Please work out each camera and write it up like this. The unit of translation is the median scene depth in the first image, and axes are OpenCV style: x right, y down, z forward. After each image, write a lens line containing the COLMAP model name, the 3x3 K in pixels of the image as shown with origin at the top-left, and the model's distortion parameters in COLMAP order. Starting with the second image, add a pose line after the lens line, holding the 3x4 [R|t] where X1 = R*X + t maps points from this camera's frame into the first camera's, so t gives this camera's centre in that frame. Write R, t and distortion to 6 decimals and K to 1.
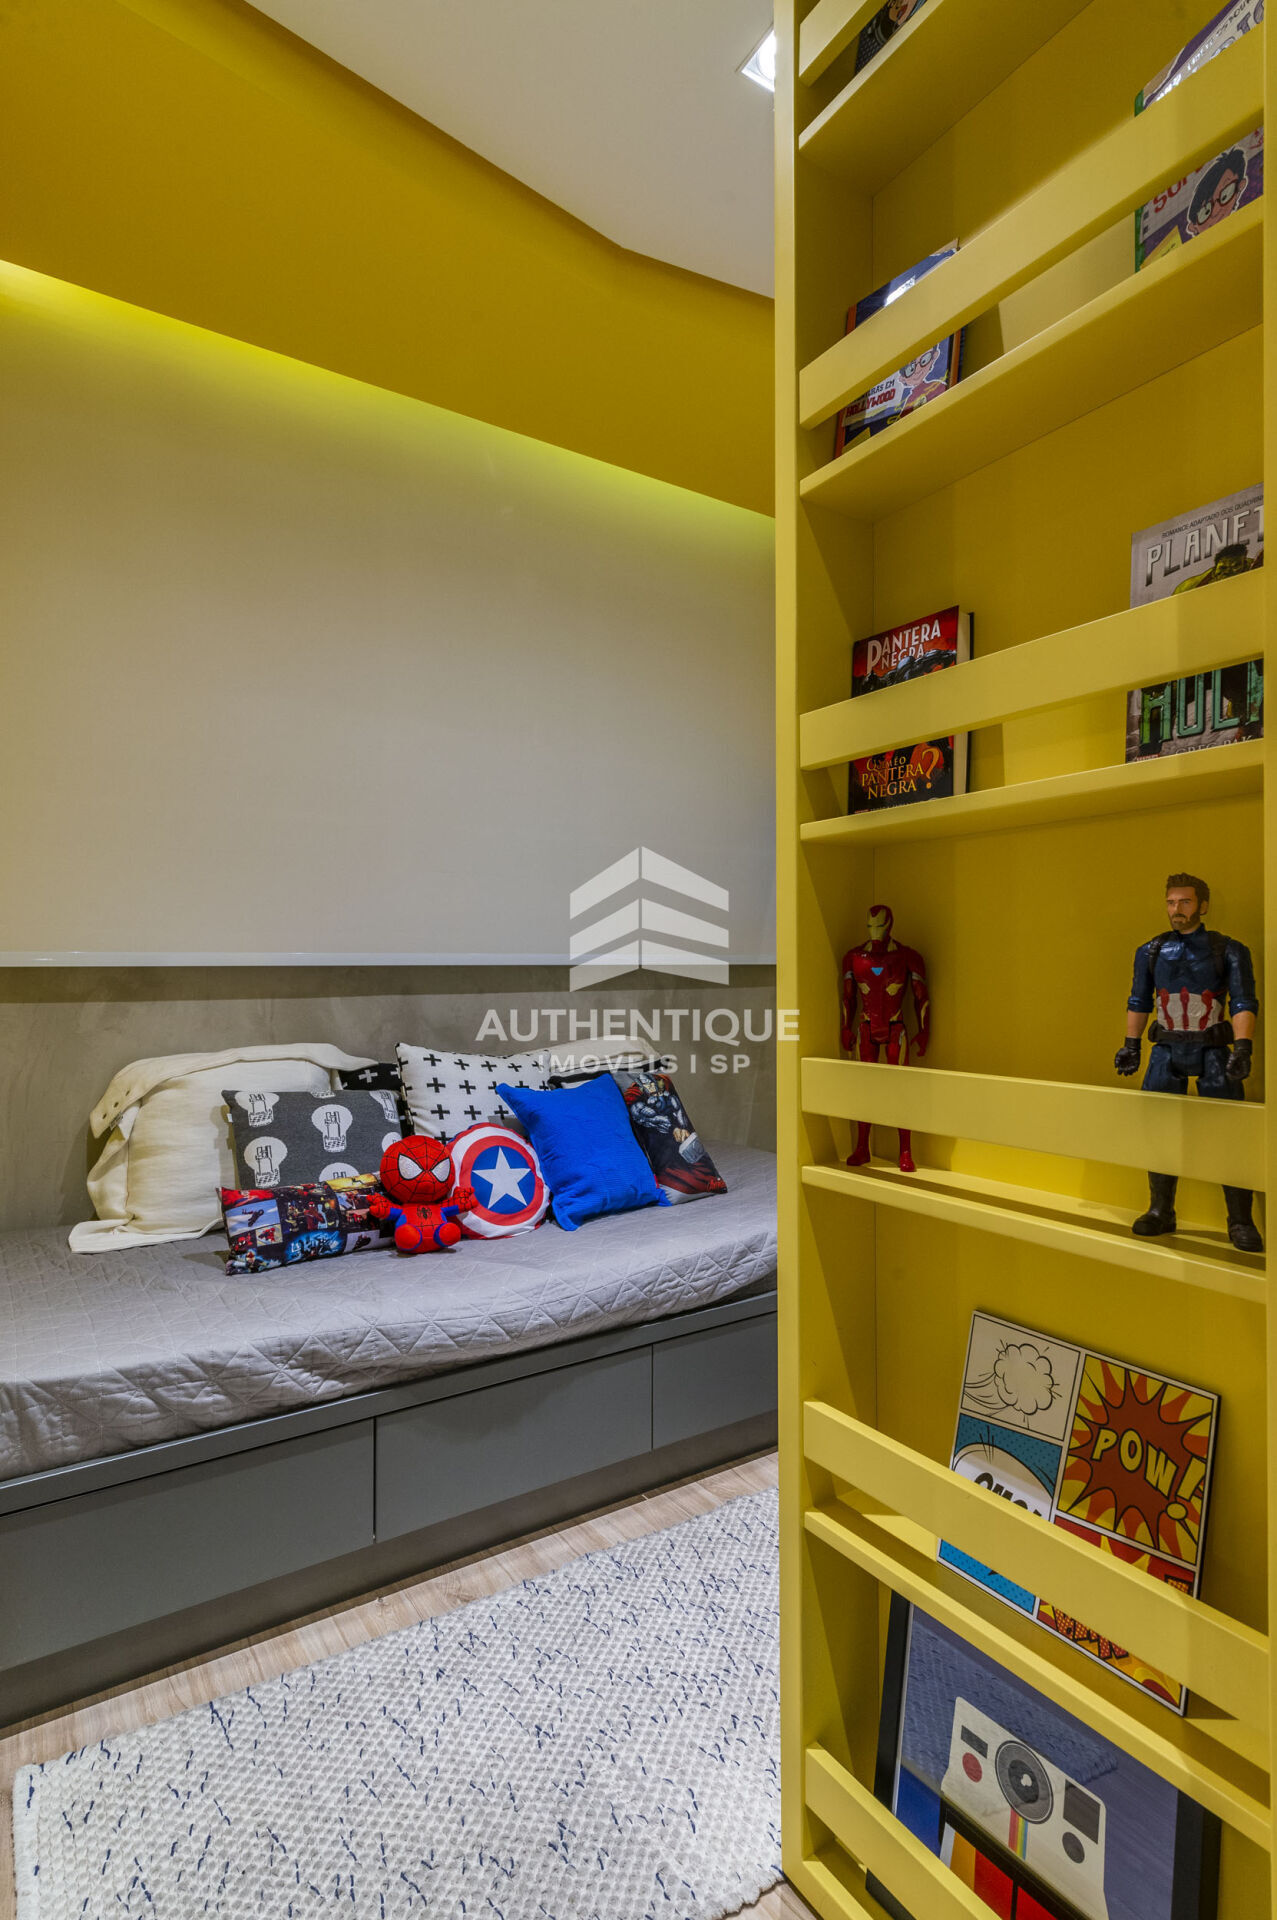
lens RADIAL K [[999.7, 0, 638.5], [0, 999.7, 960.0], [0, 0, 1]] dist [0.000167, -0.000372]
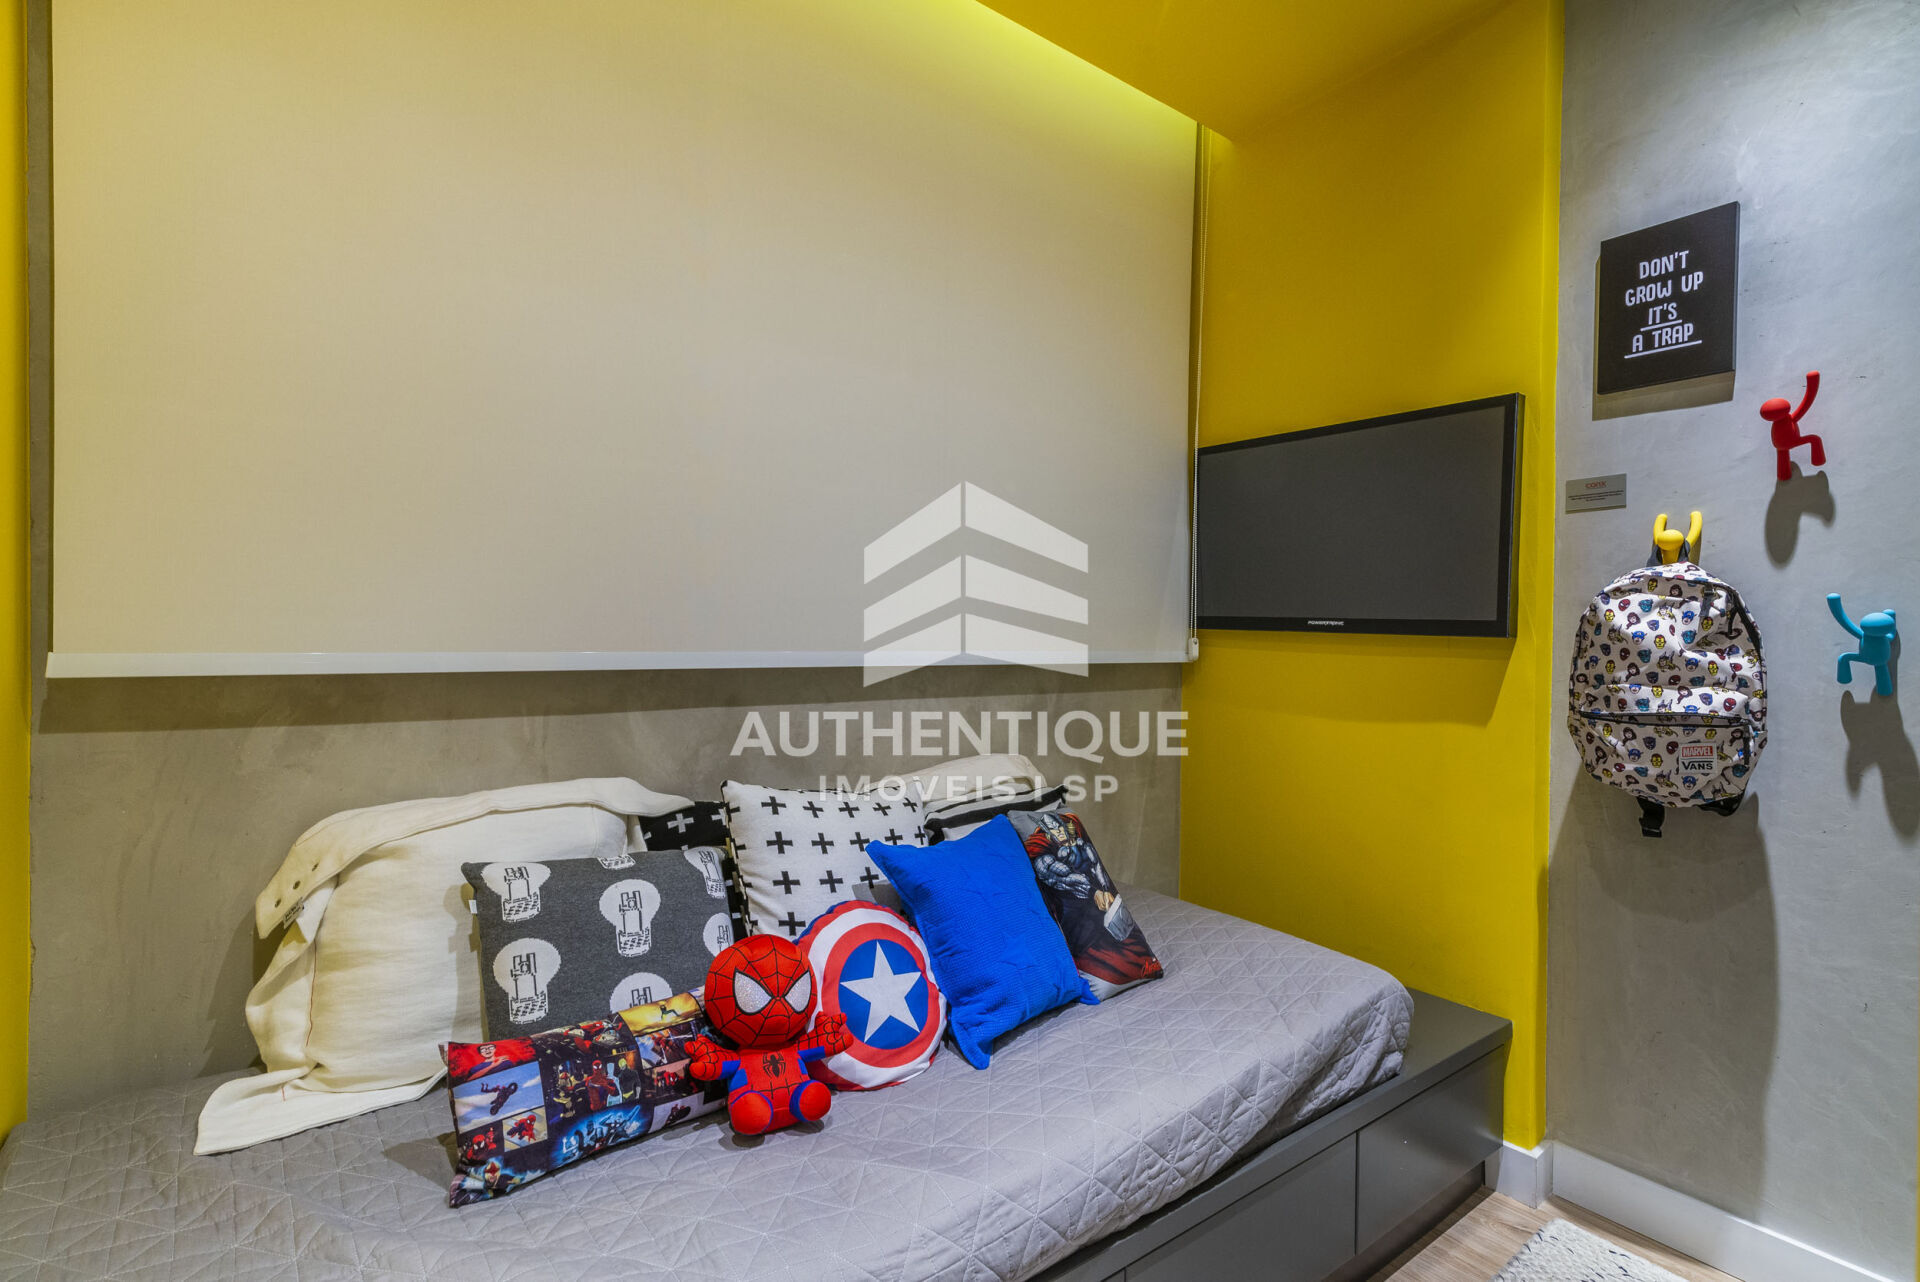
lens RADIAL K [[898.3, 0, 935.7], [0, 898.3, 642.4], [0, 0, 1]] dist [0.017179, -0.005859]
pose [[0.999266, 0.011462, 0.036553, -0.124674], [-0.011913, 0.999855, 0.012143, -0.026611], [-0.036409, -0.012570, 0.999258, 0.386511]]
